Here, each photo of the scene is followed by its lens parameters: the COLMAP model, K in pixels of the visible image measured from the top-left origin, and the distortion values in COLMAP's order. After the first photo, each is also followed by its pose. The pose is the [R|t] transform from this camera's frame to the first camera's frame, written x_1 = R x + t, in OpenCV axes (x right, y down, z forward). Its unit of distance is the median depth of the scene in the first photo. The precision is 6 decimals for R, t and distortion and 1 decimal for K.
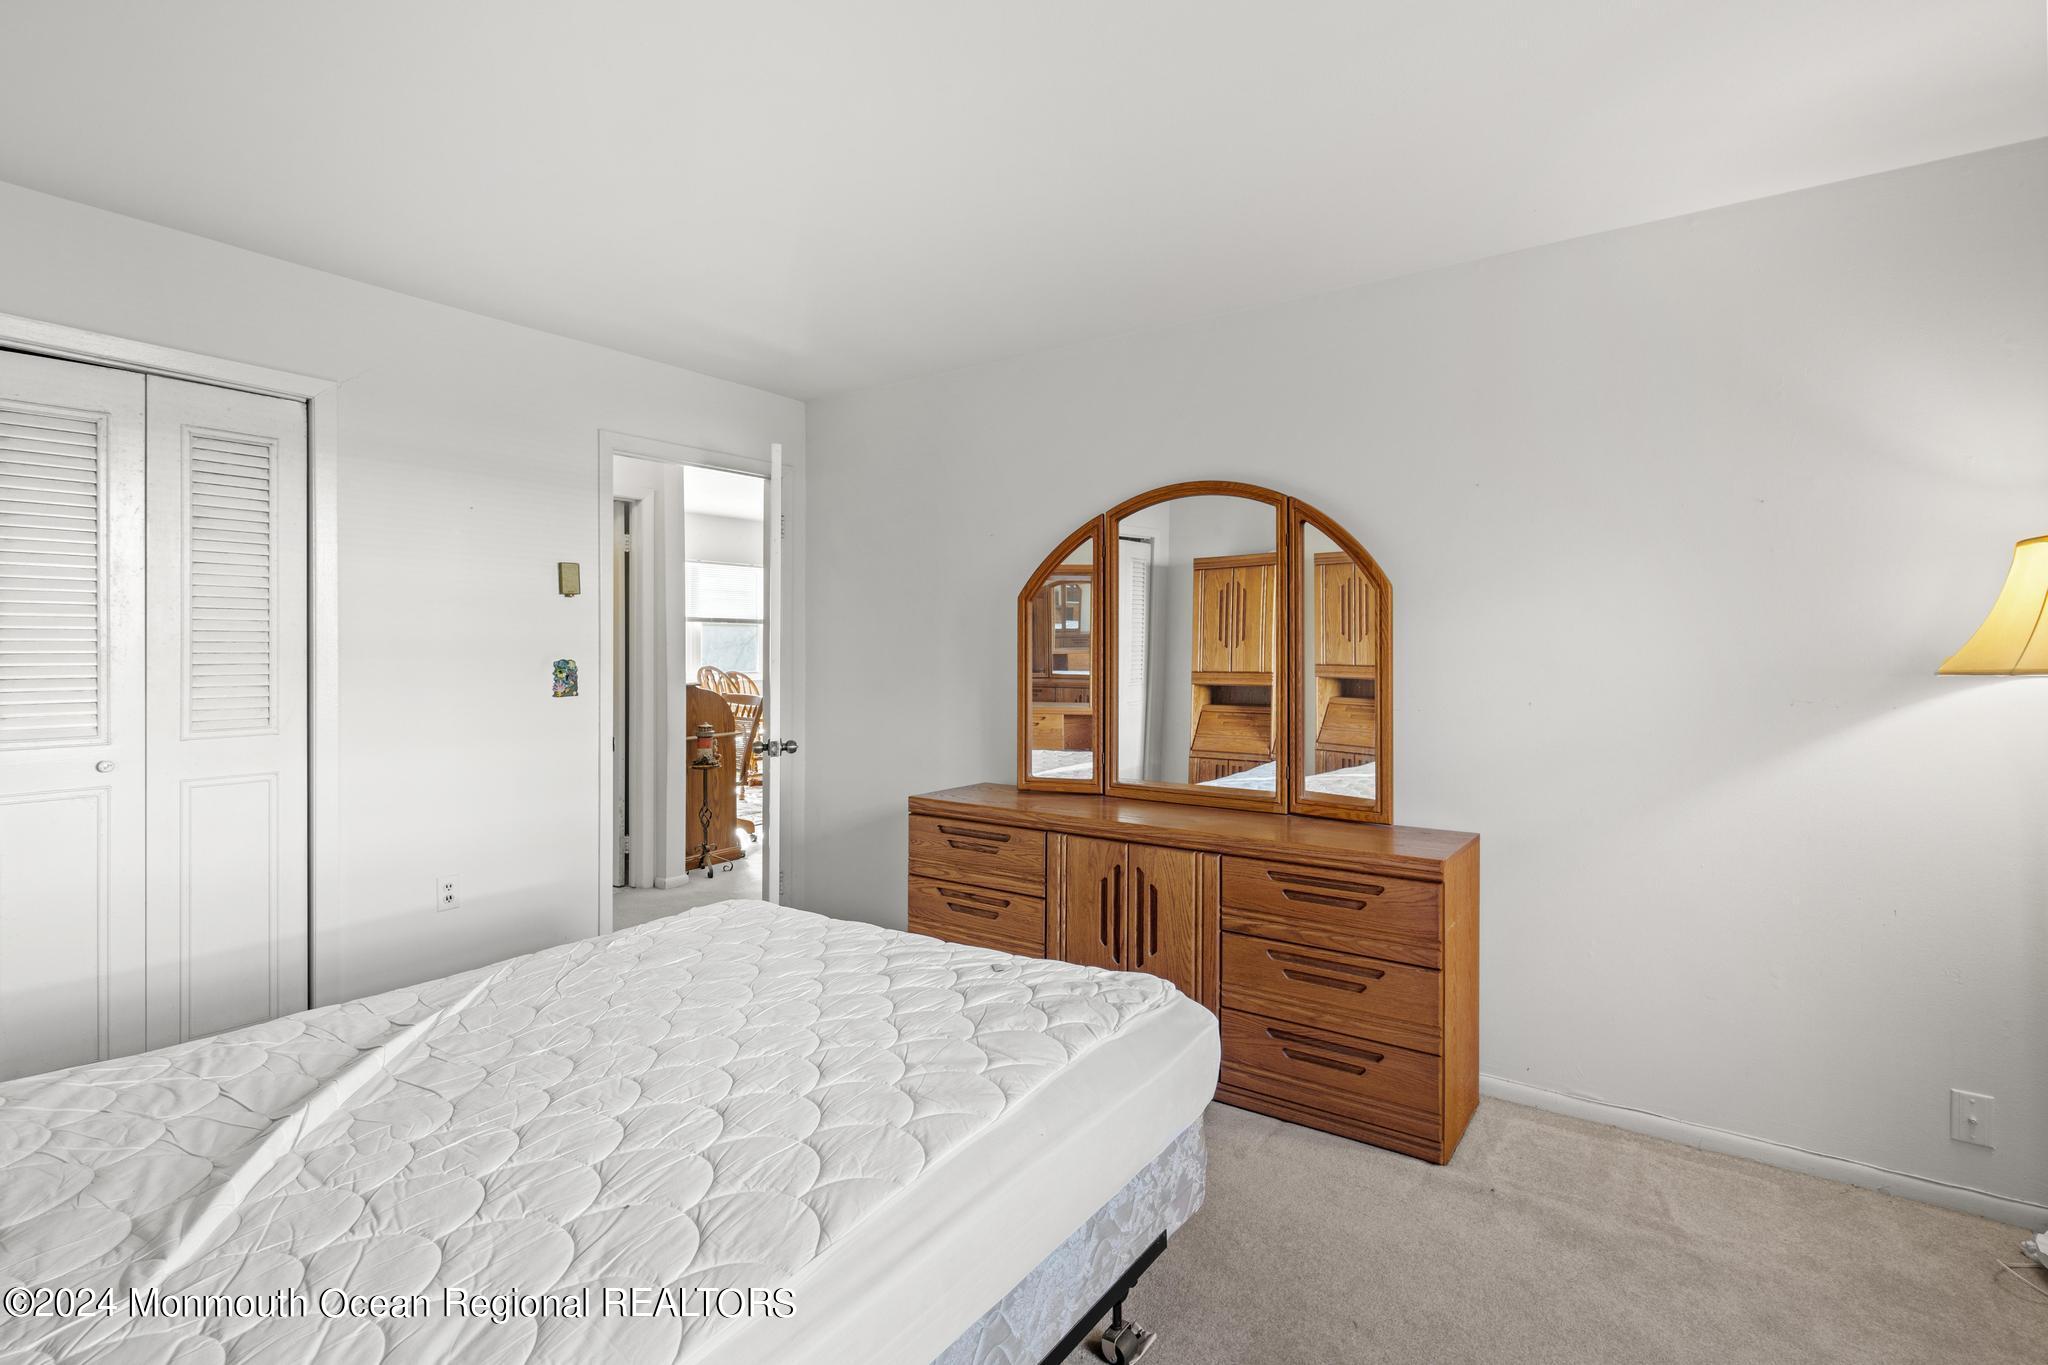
lens RADIAL K [[963.2, 0, 1022.8], [0, 963.2, 648.4], [0, 0, 1]] dist [0.001048, 0.000096]
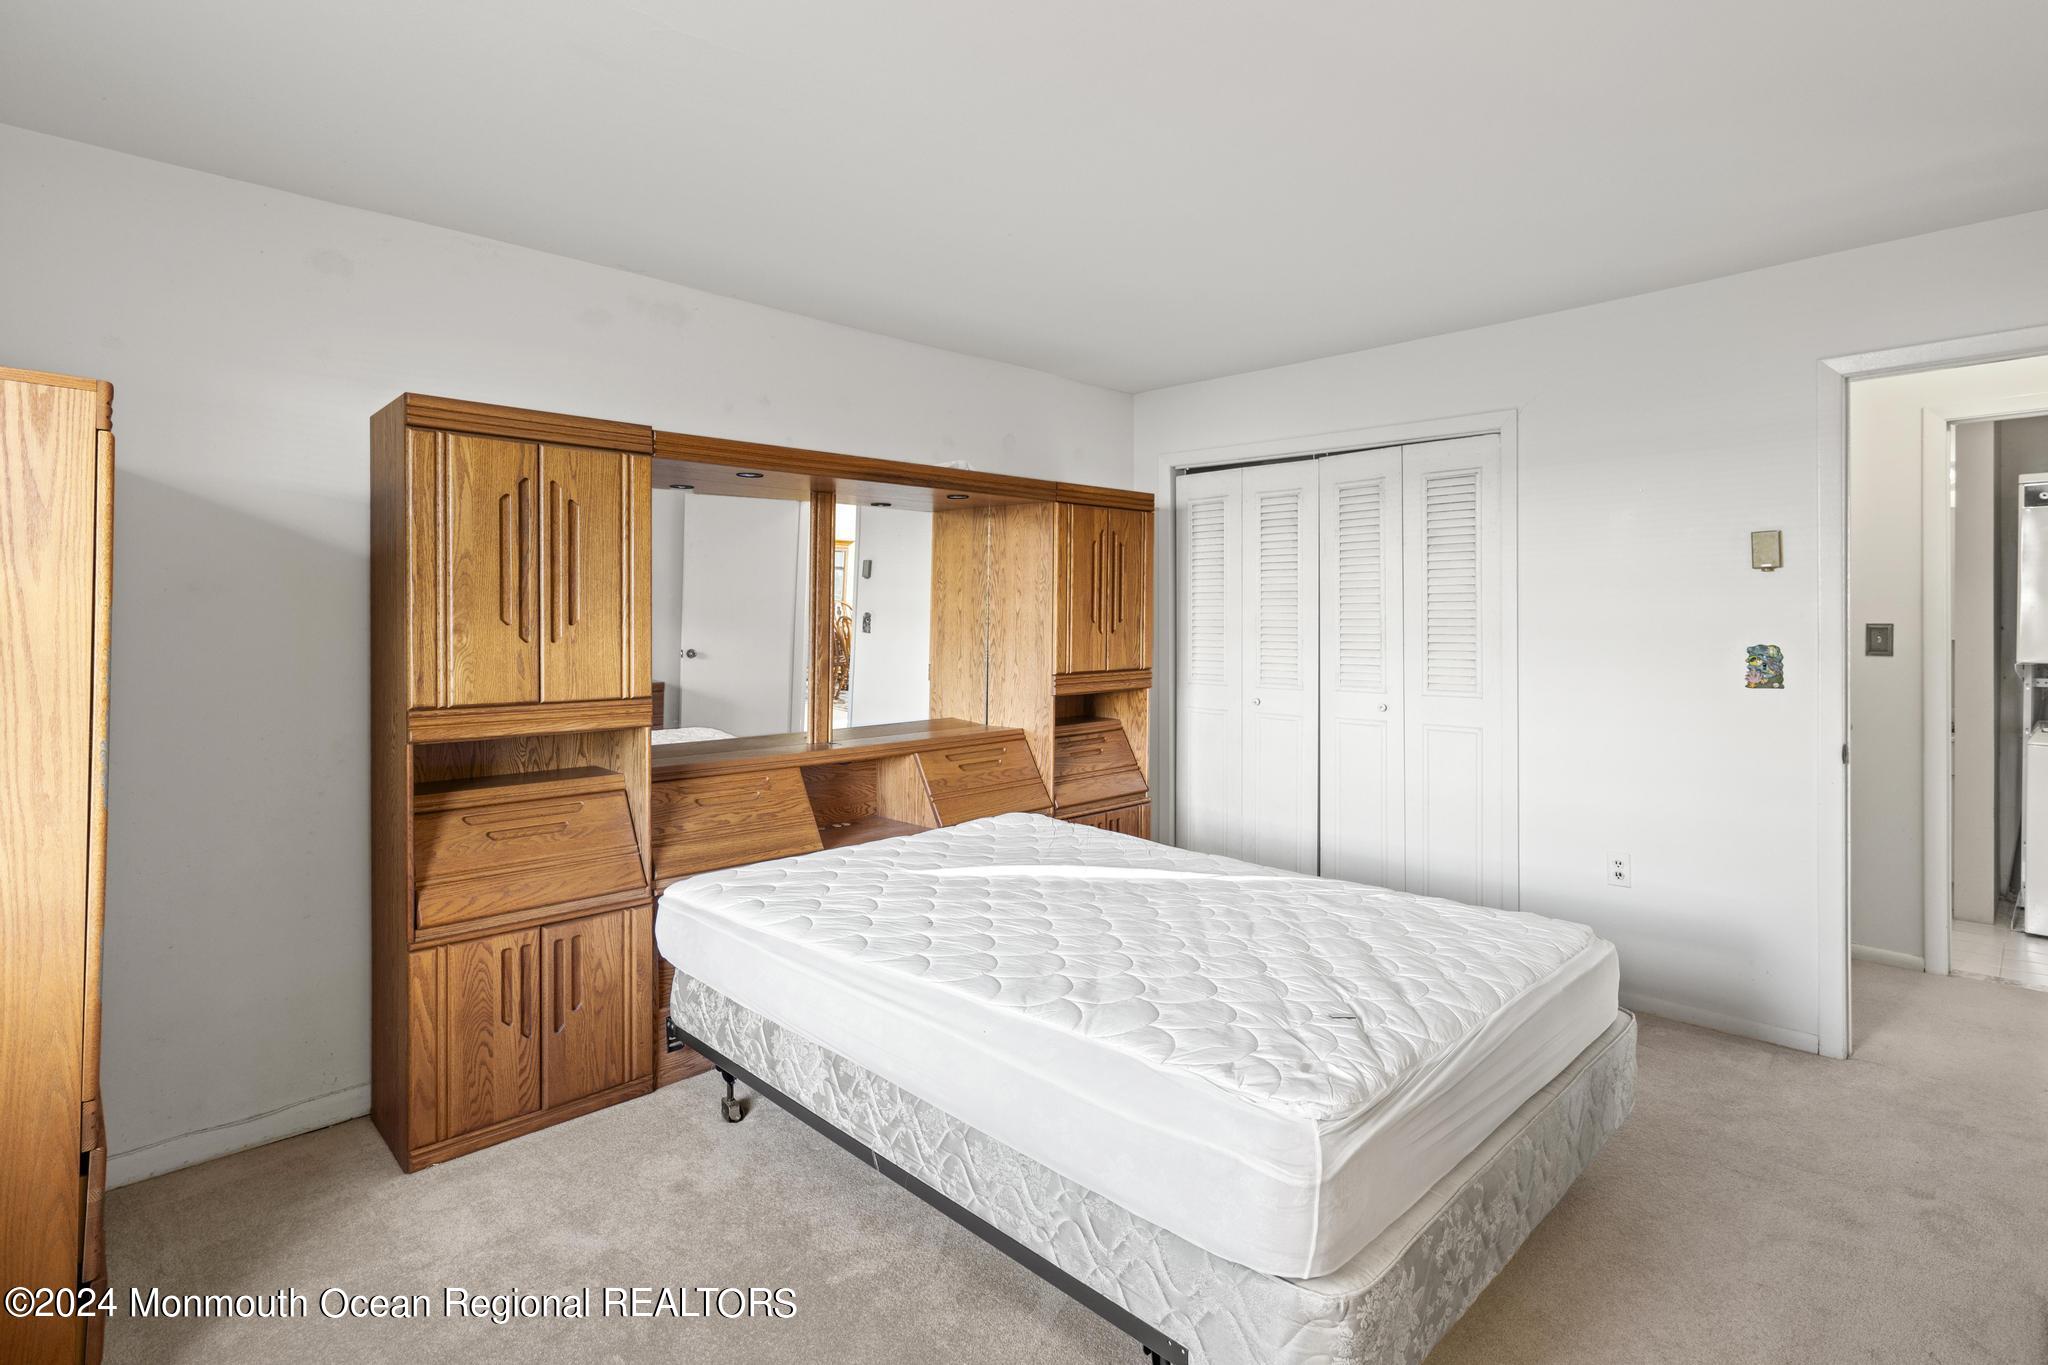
lens RADIAL K [[1000.9, 0, 1023.1], [0, 1000.9, 628.3], [0, 0, 1]] dist [0.001300, 0.000063]
pose [[-0.183318, 0.002248, -0.983051, 0.645637], [0.001541, 0.999997, 0.001999, -0.007311], [0.983053, -0.001148, -0.183321, 0.648691]]
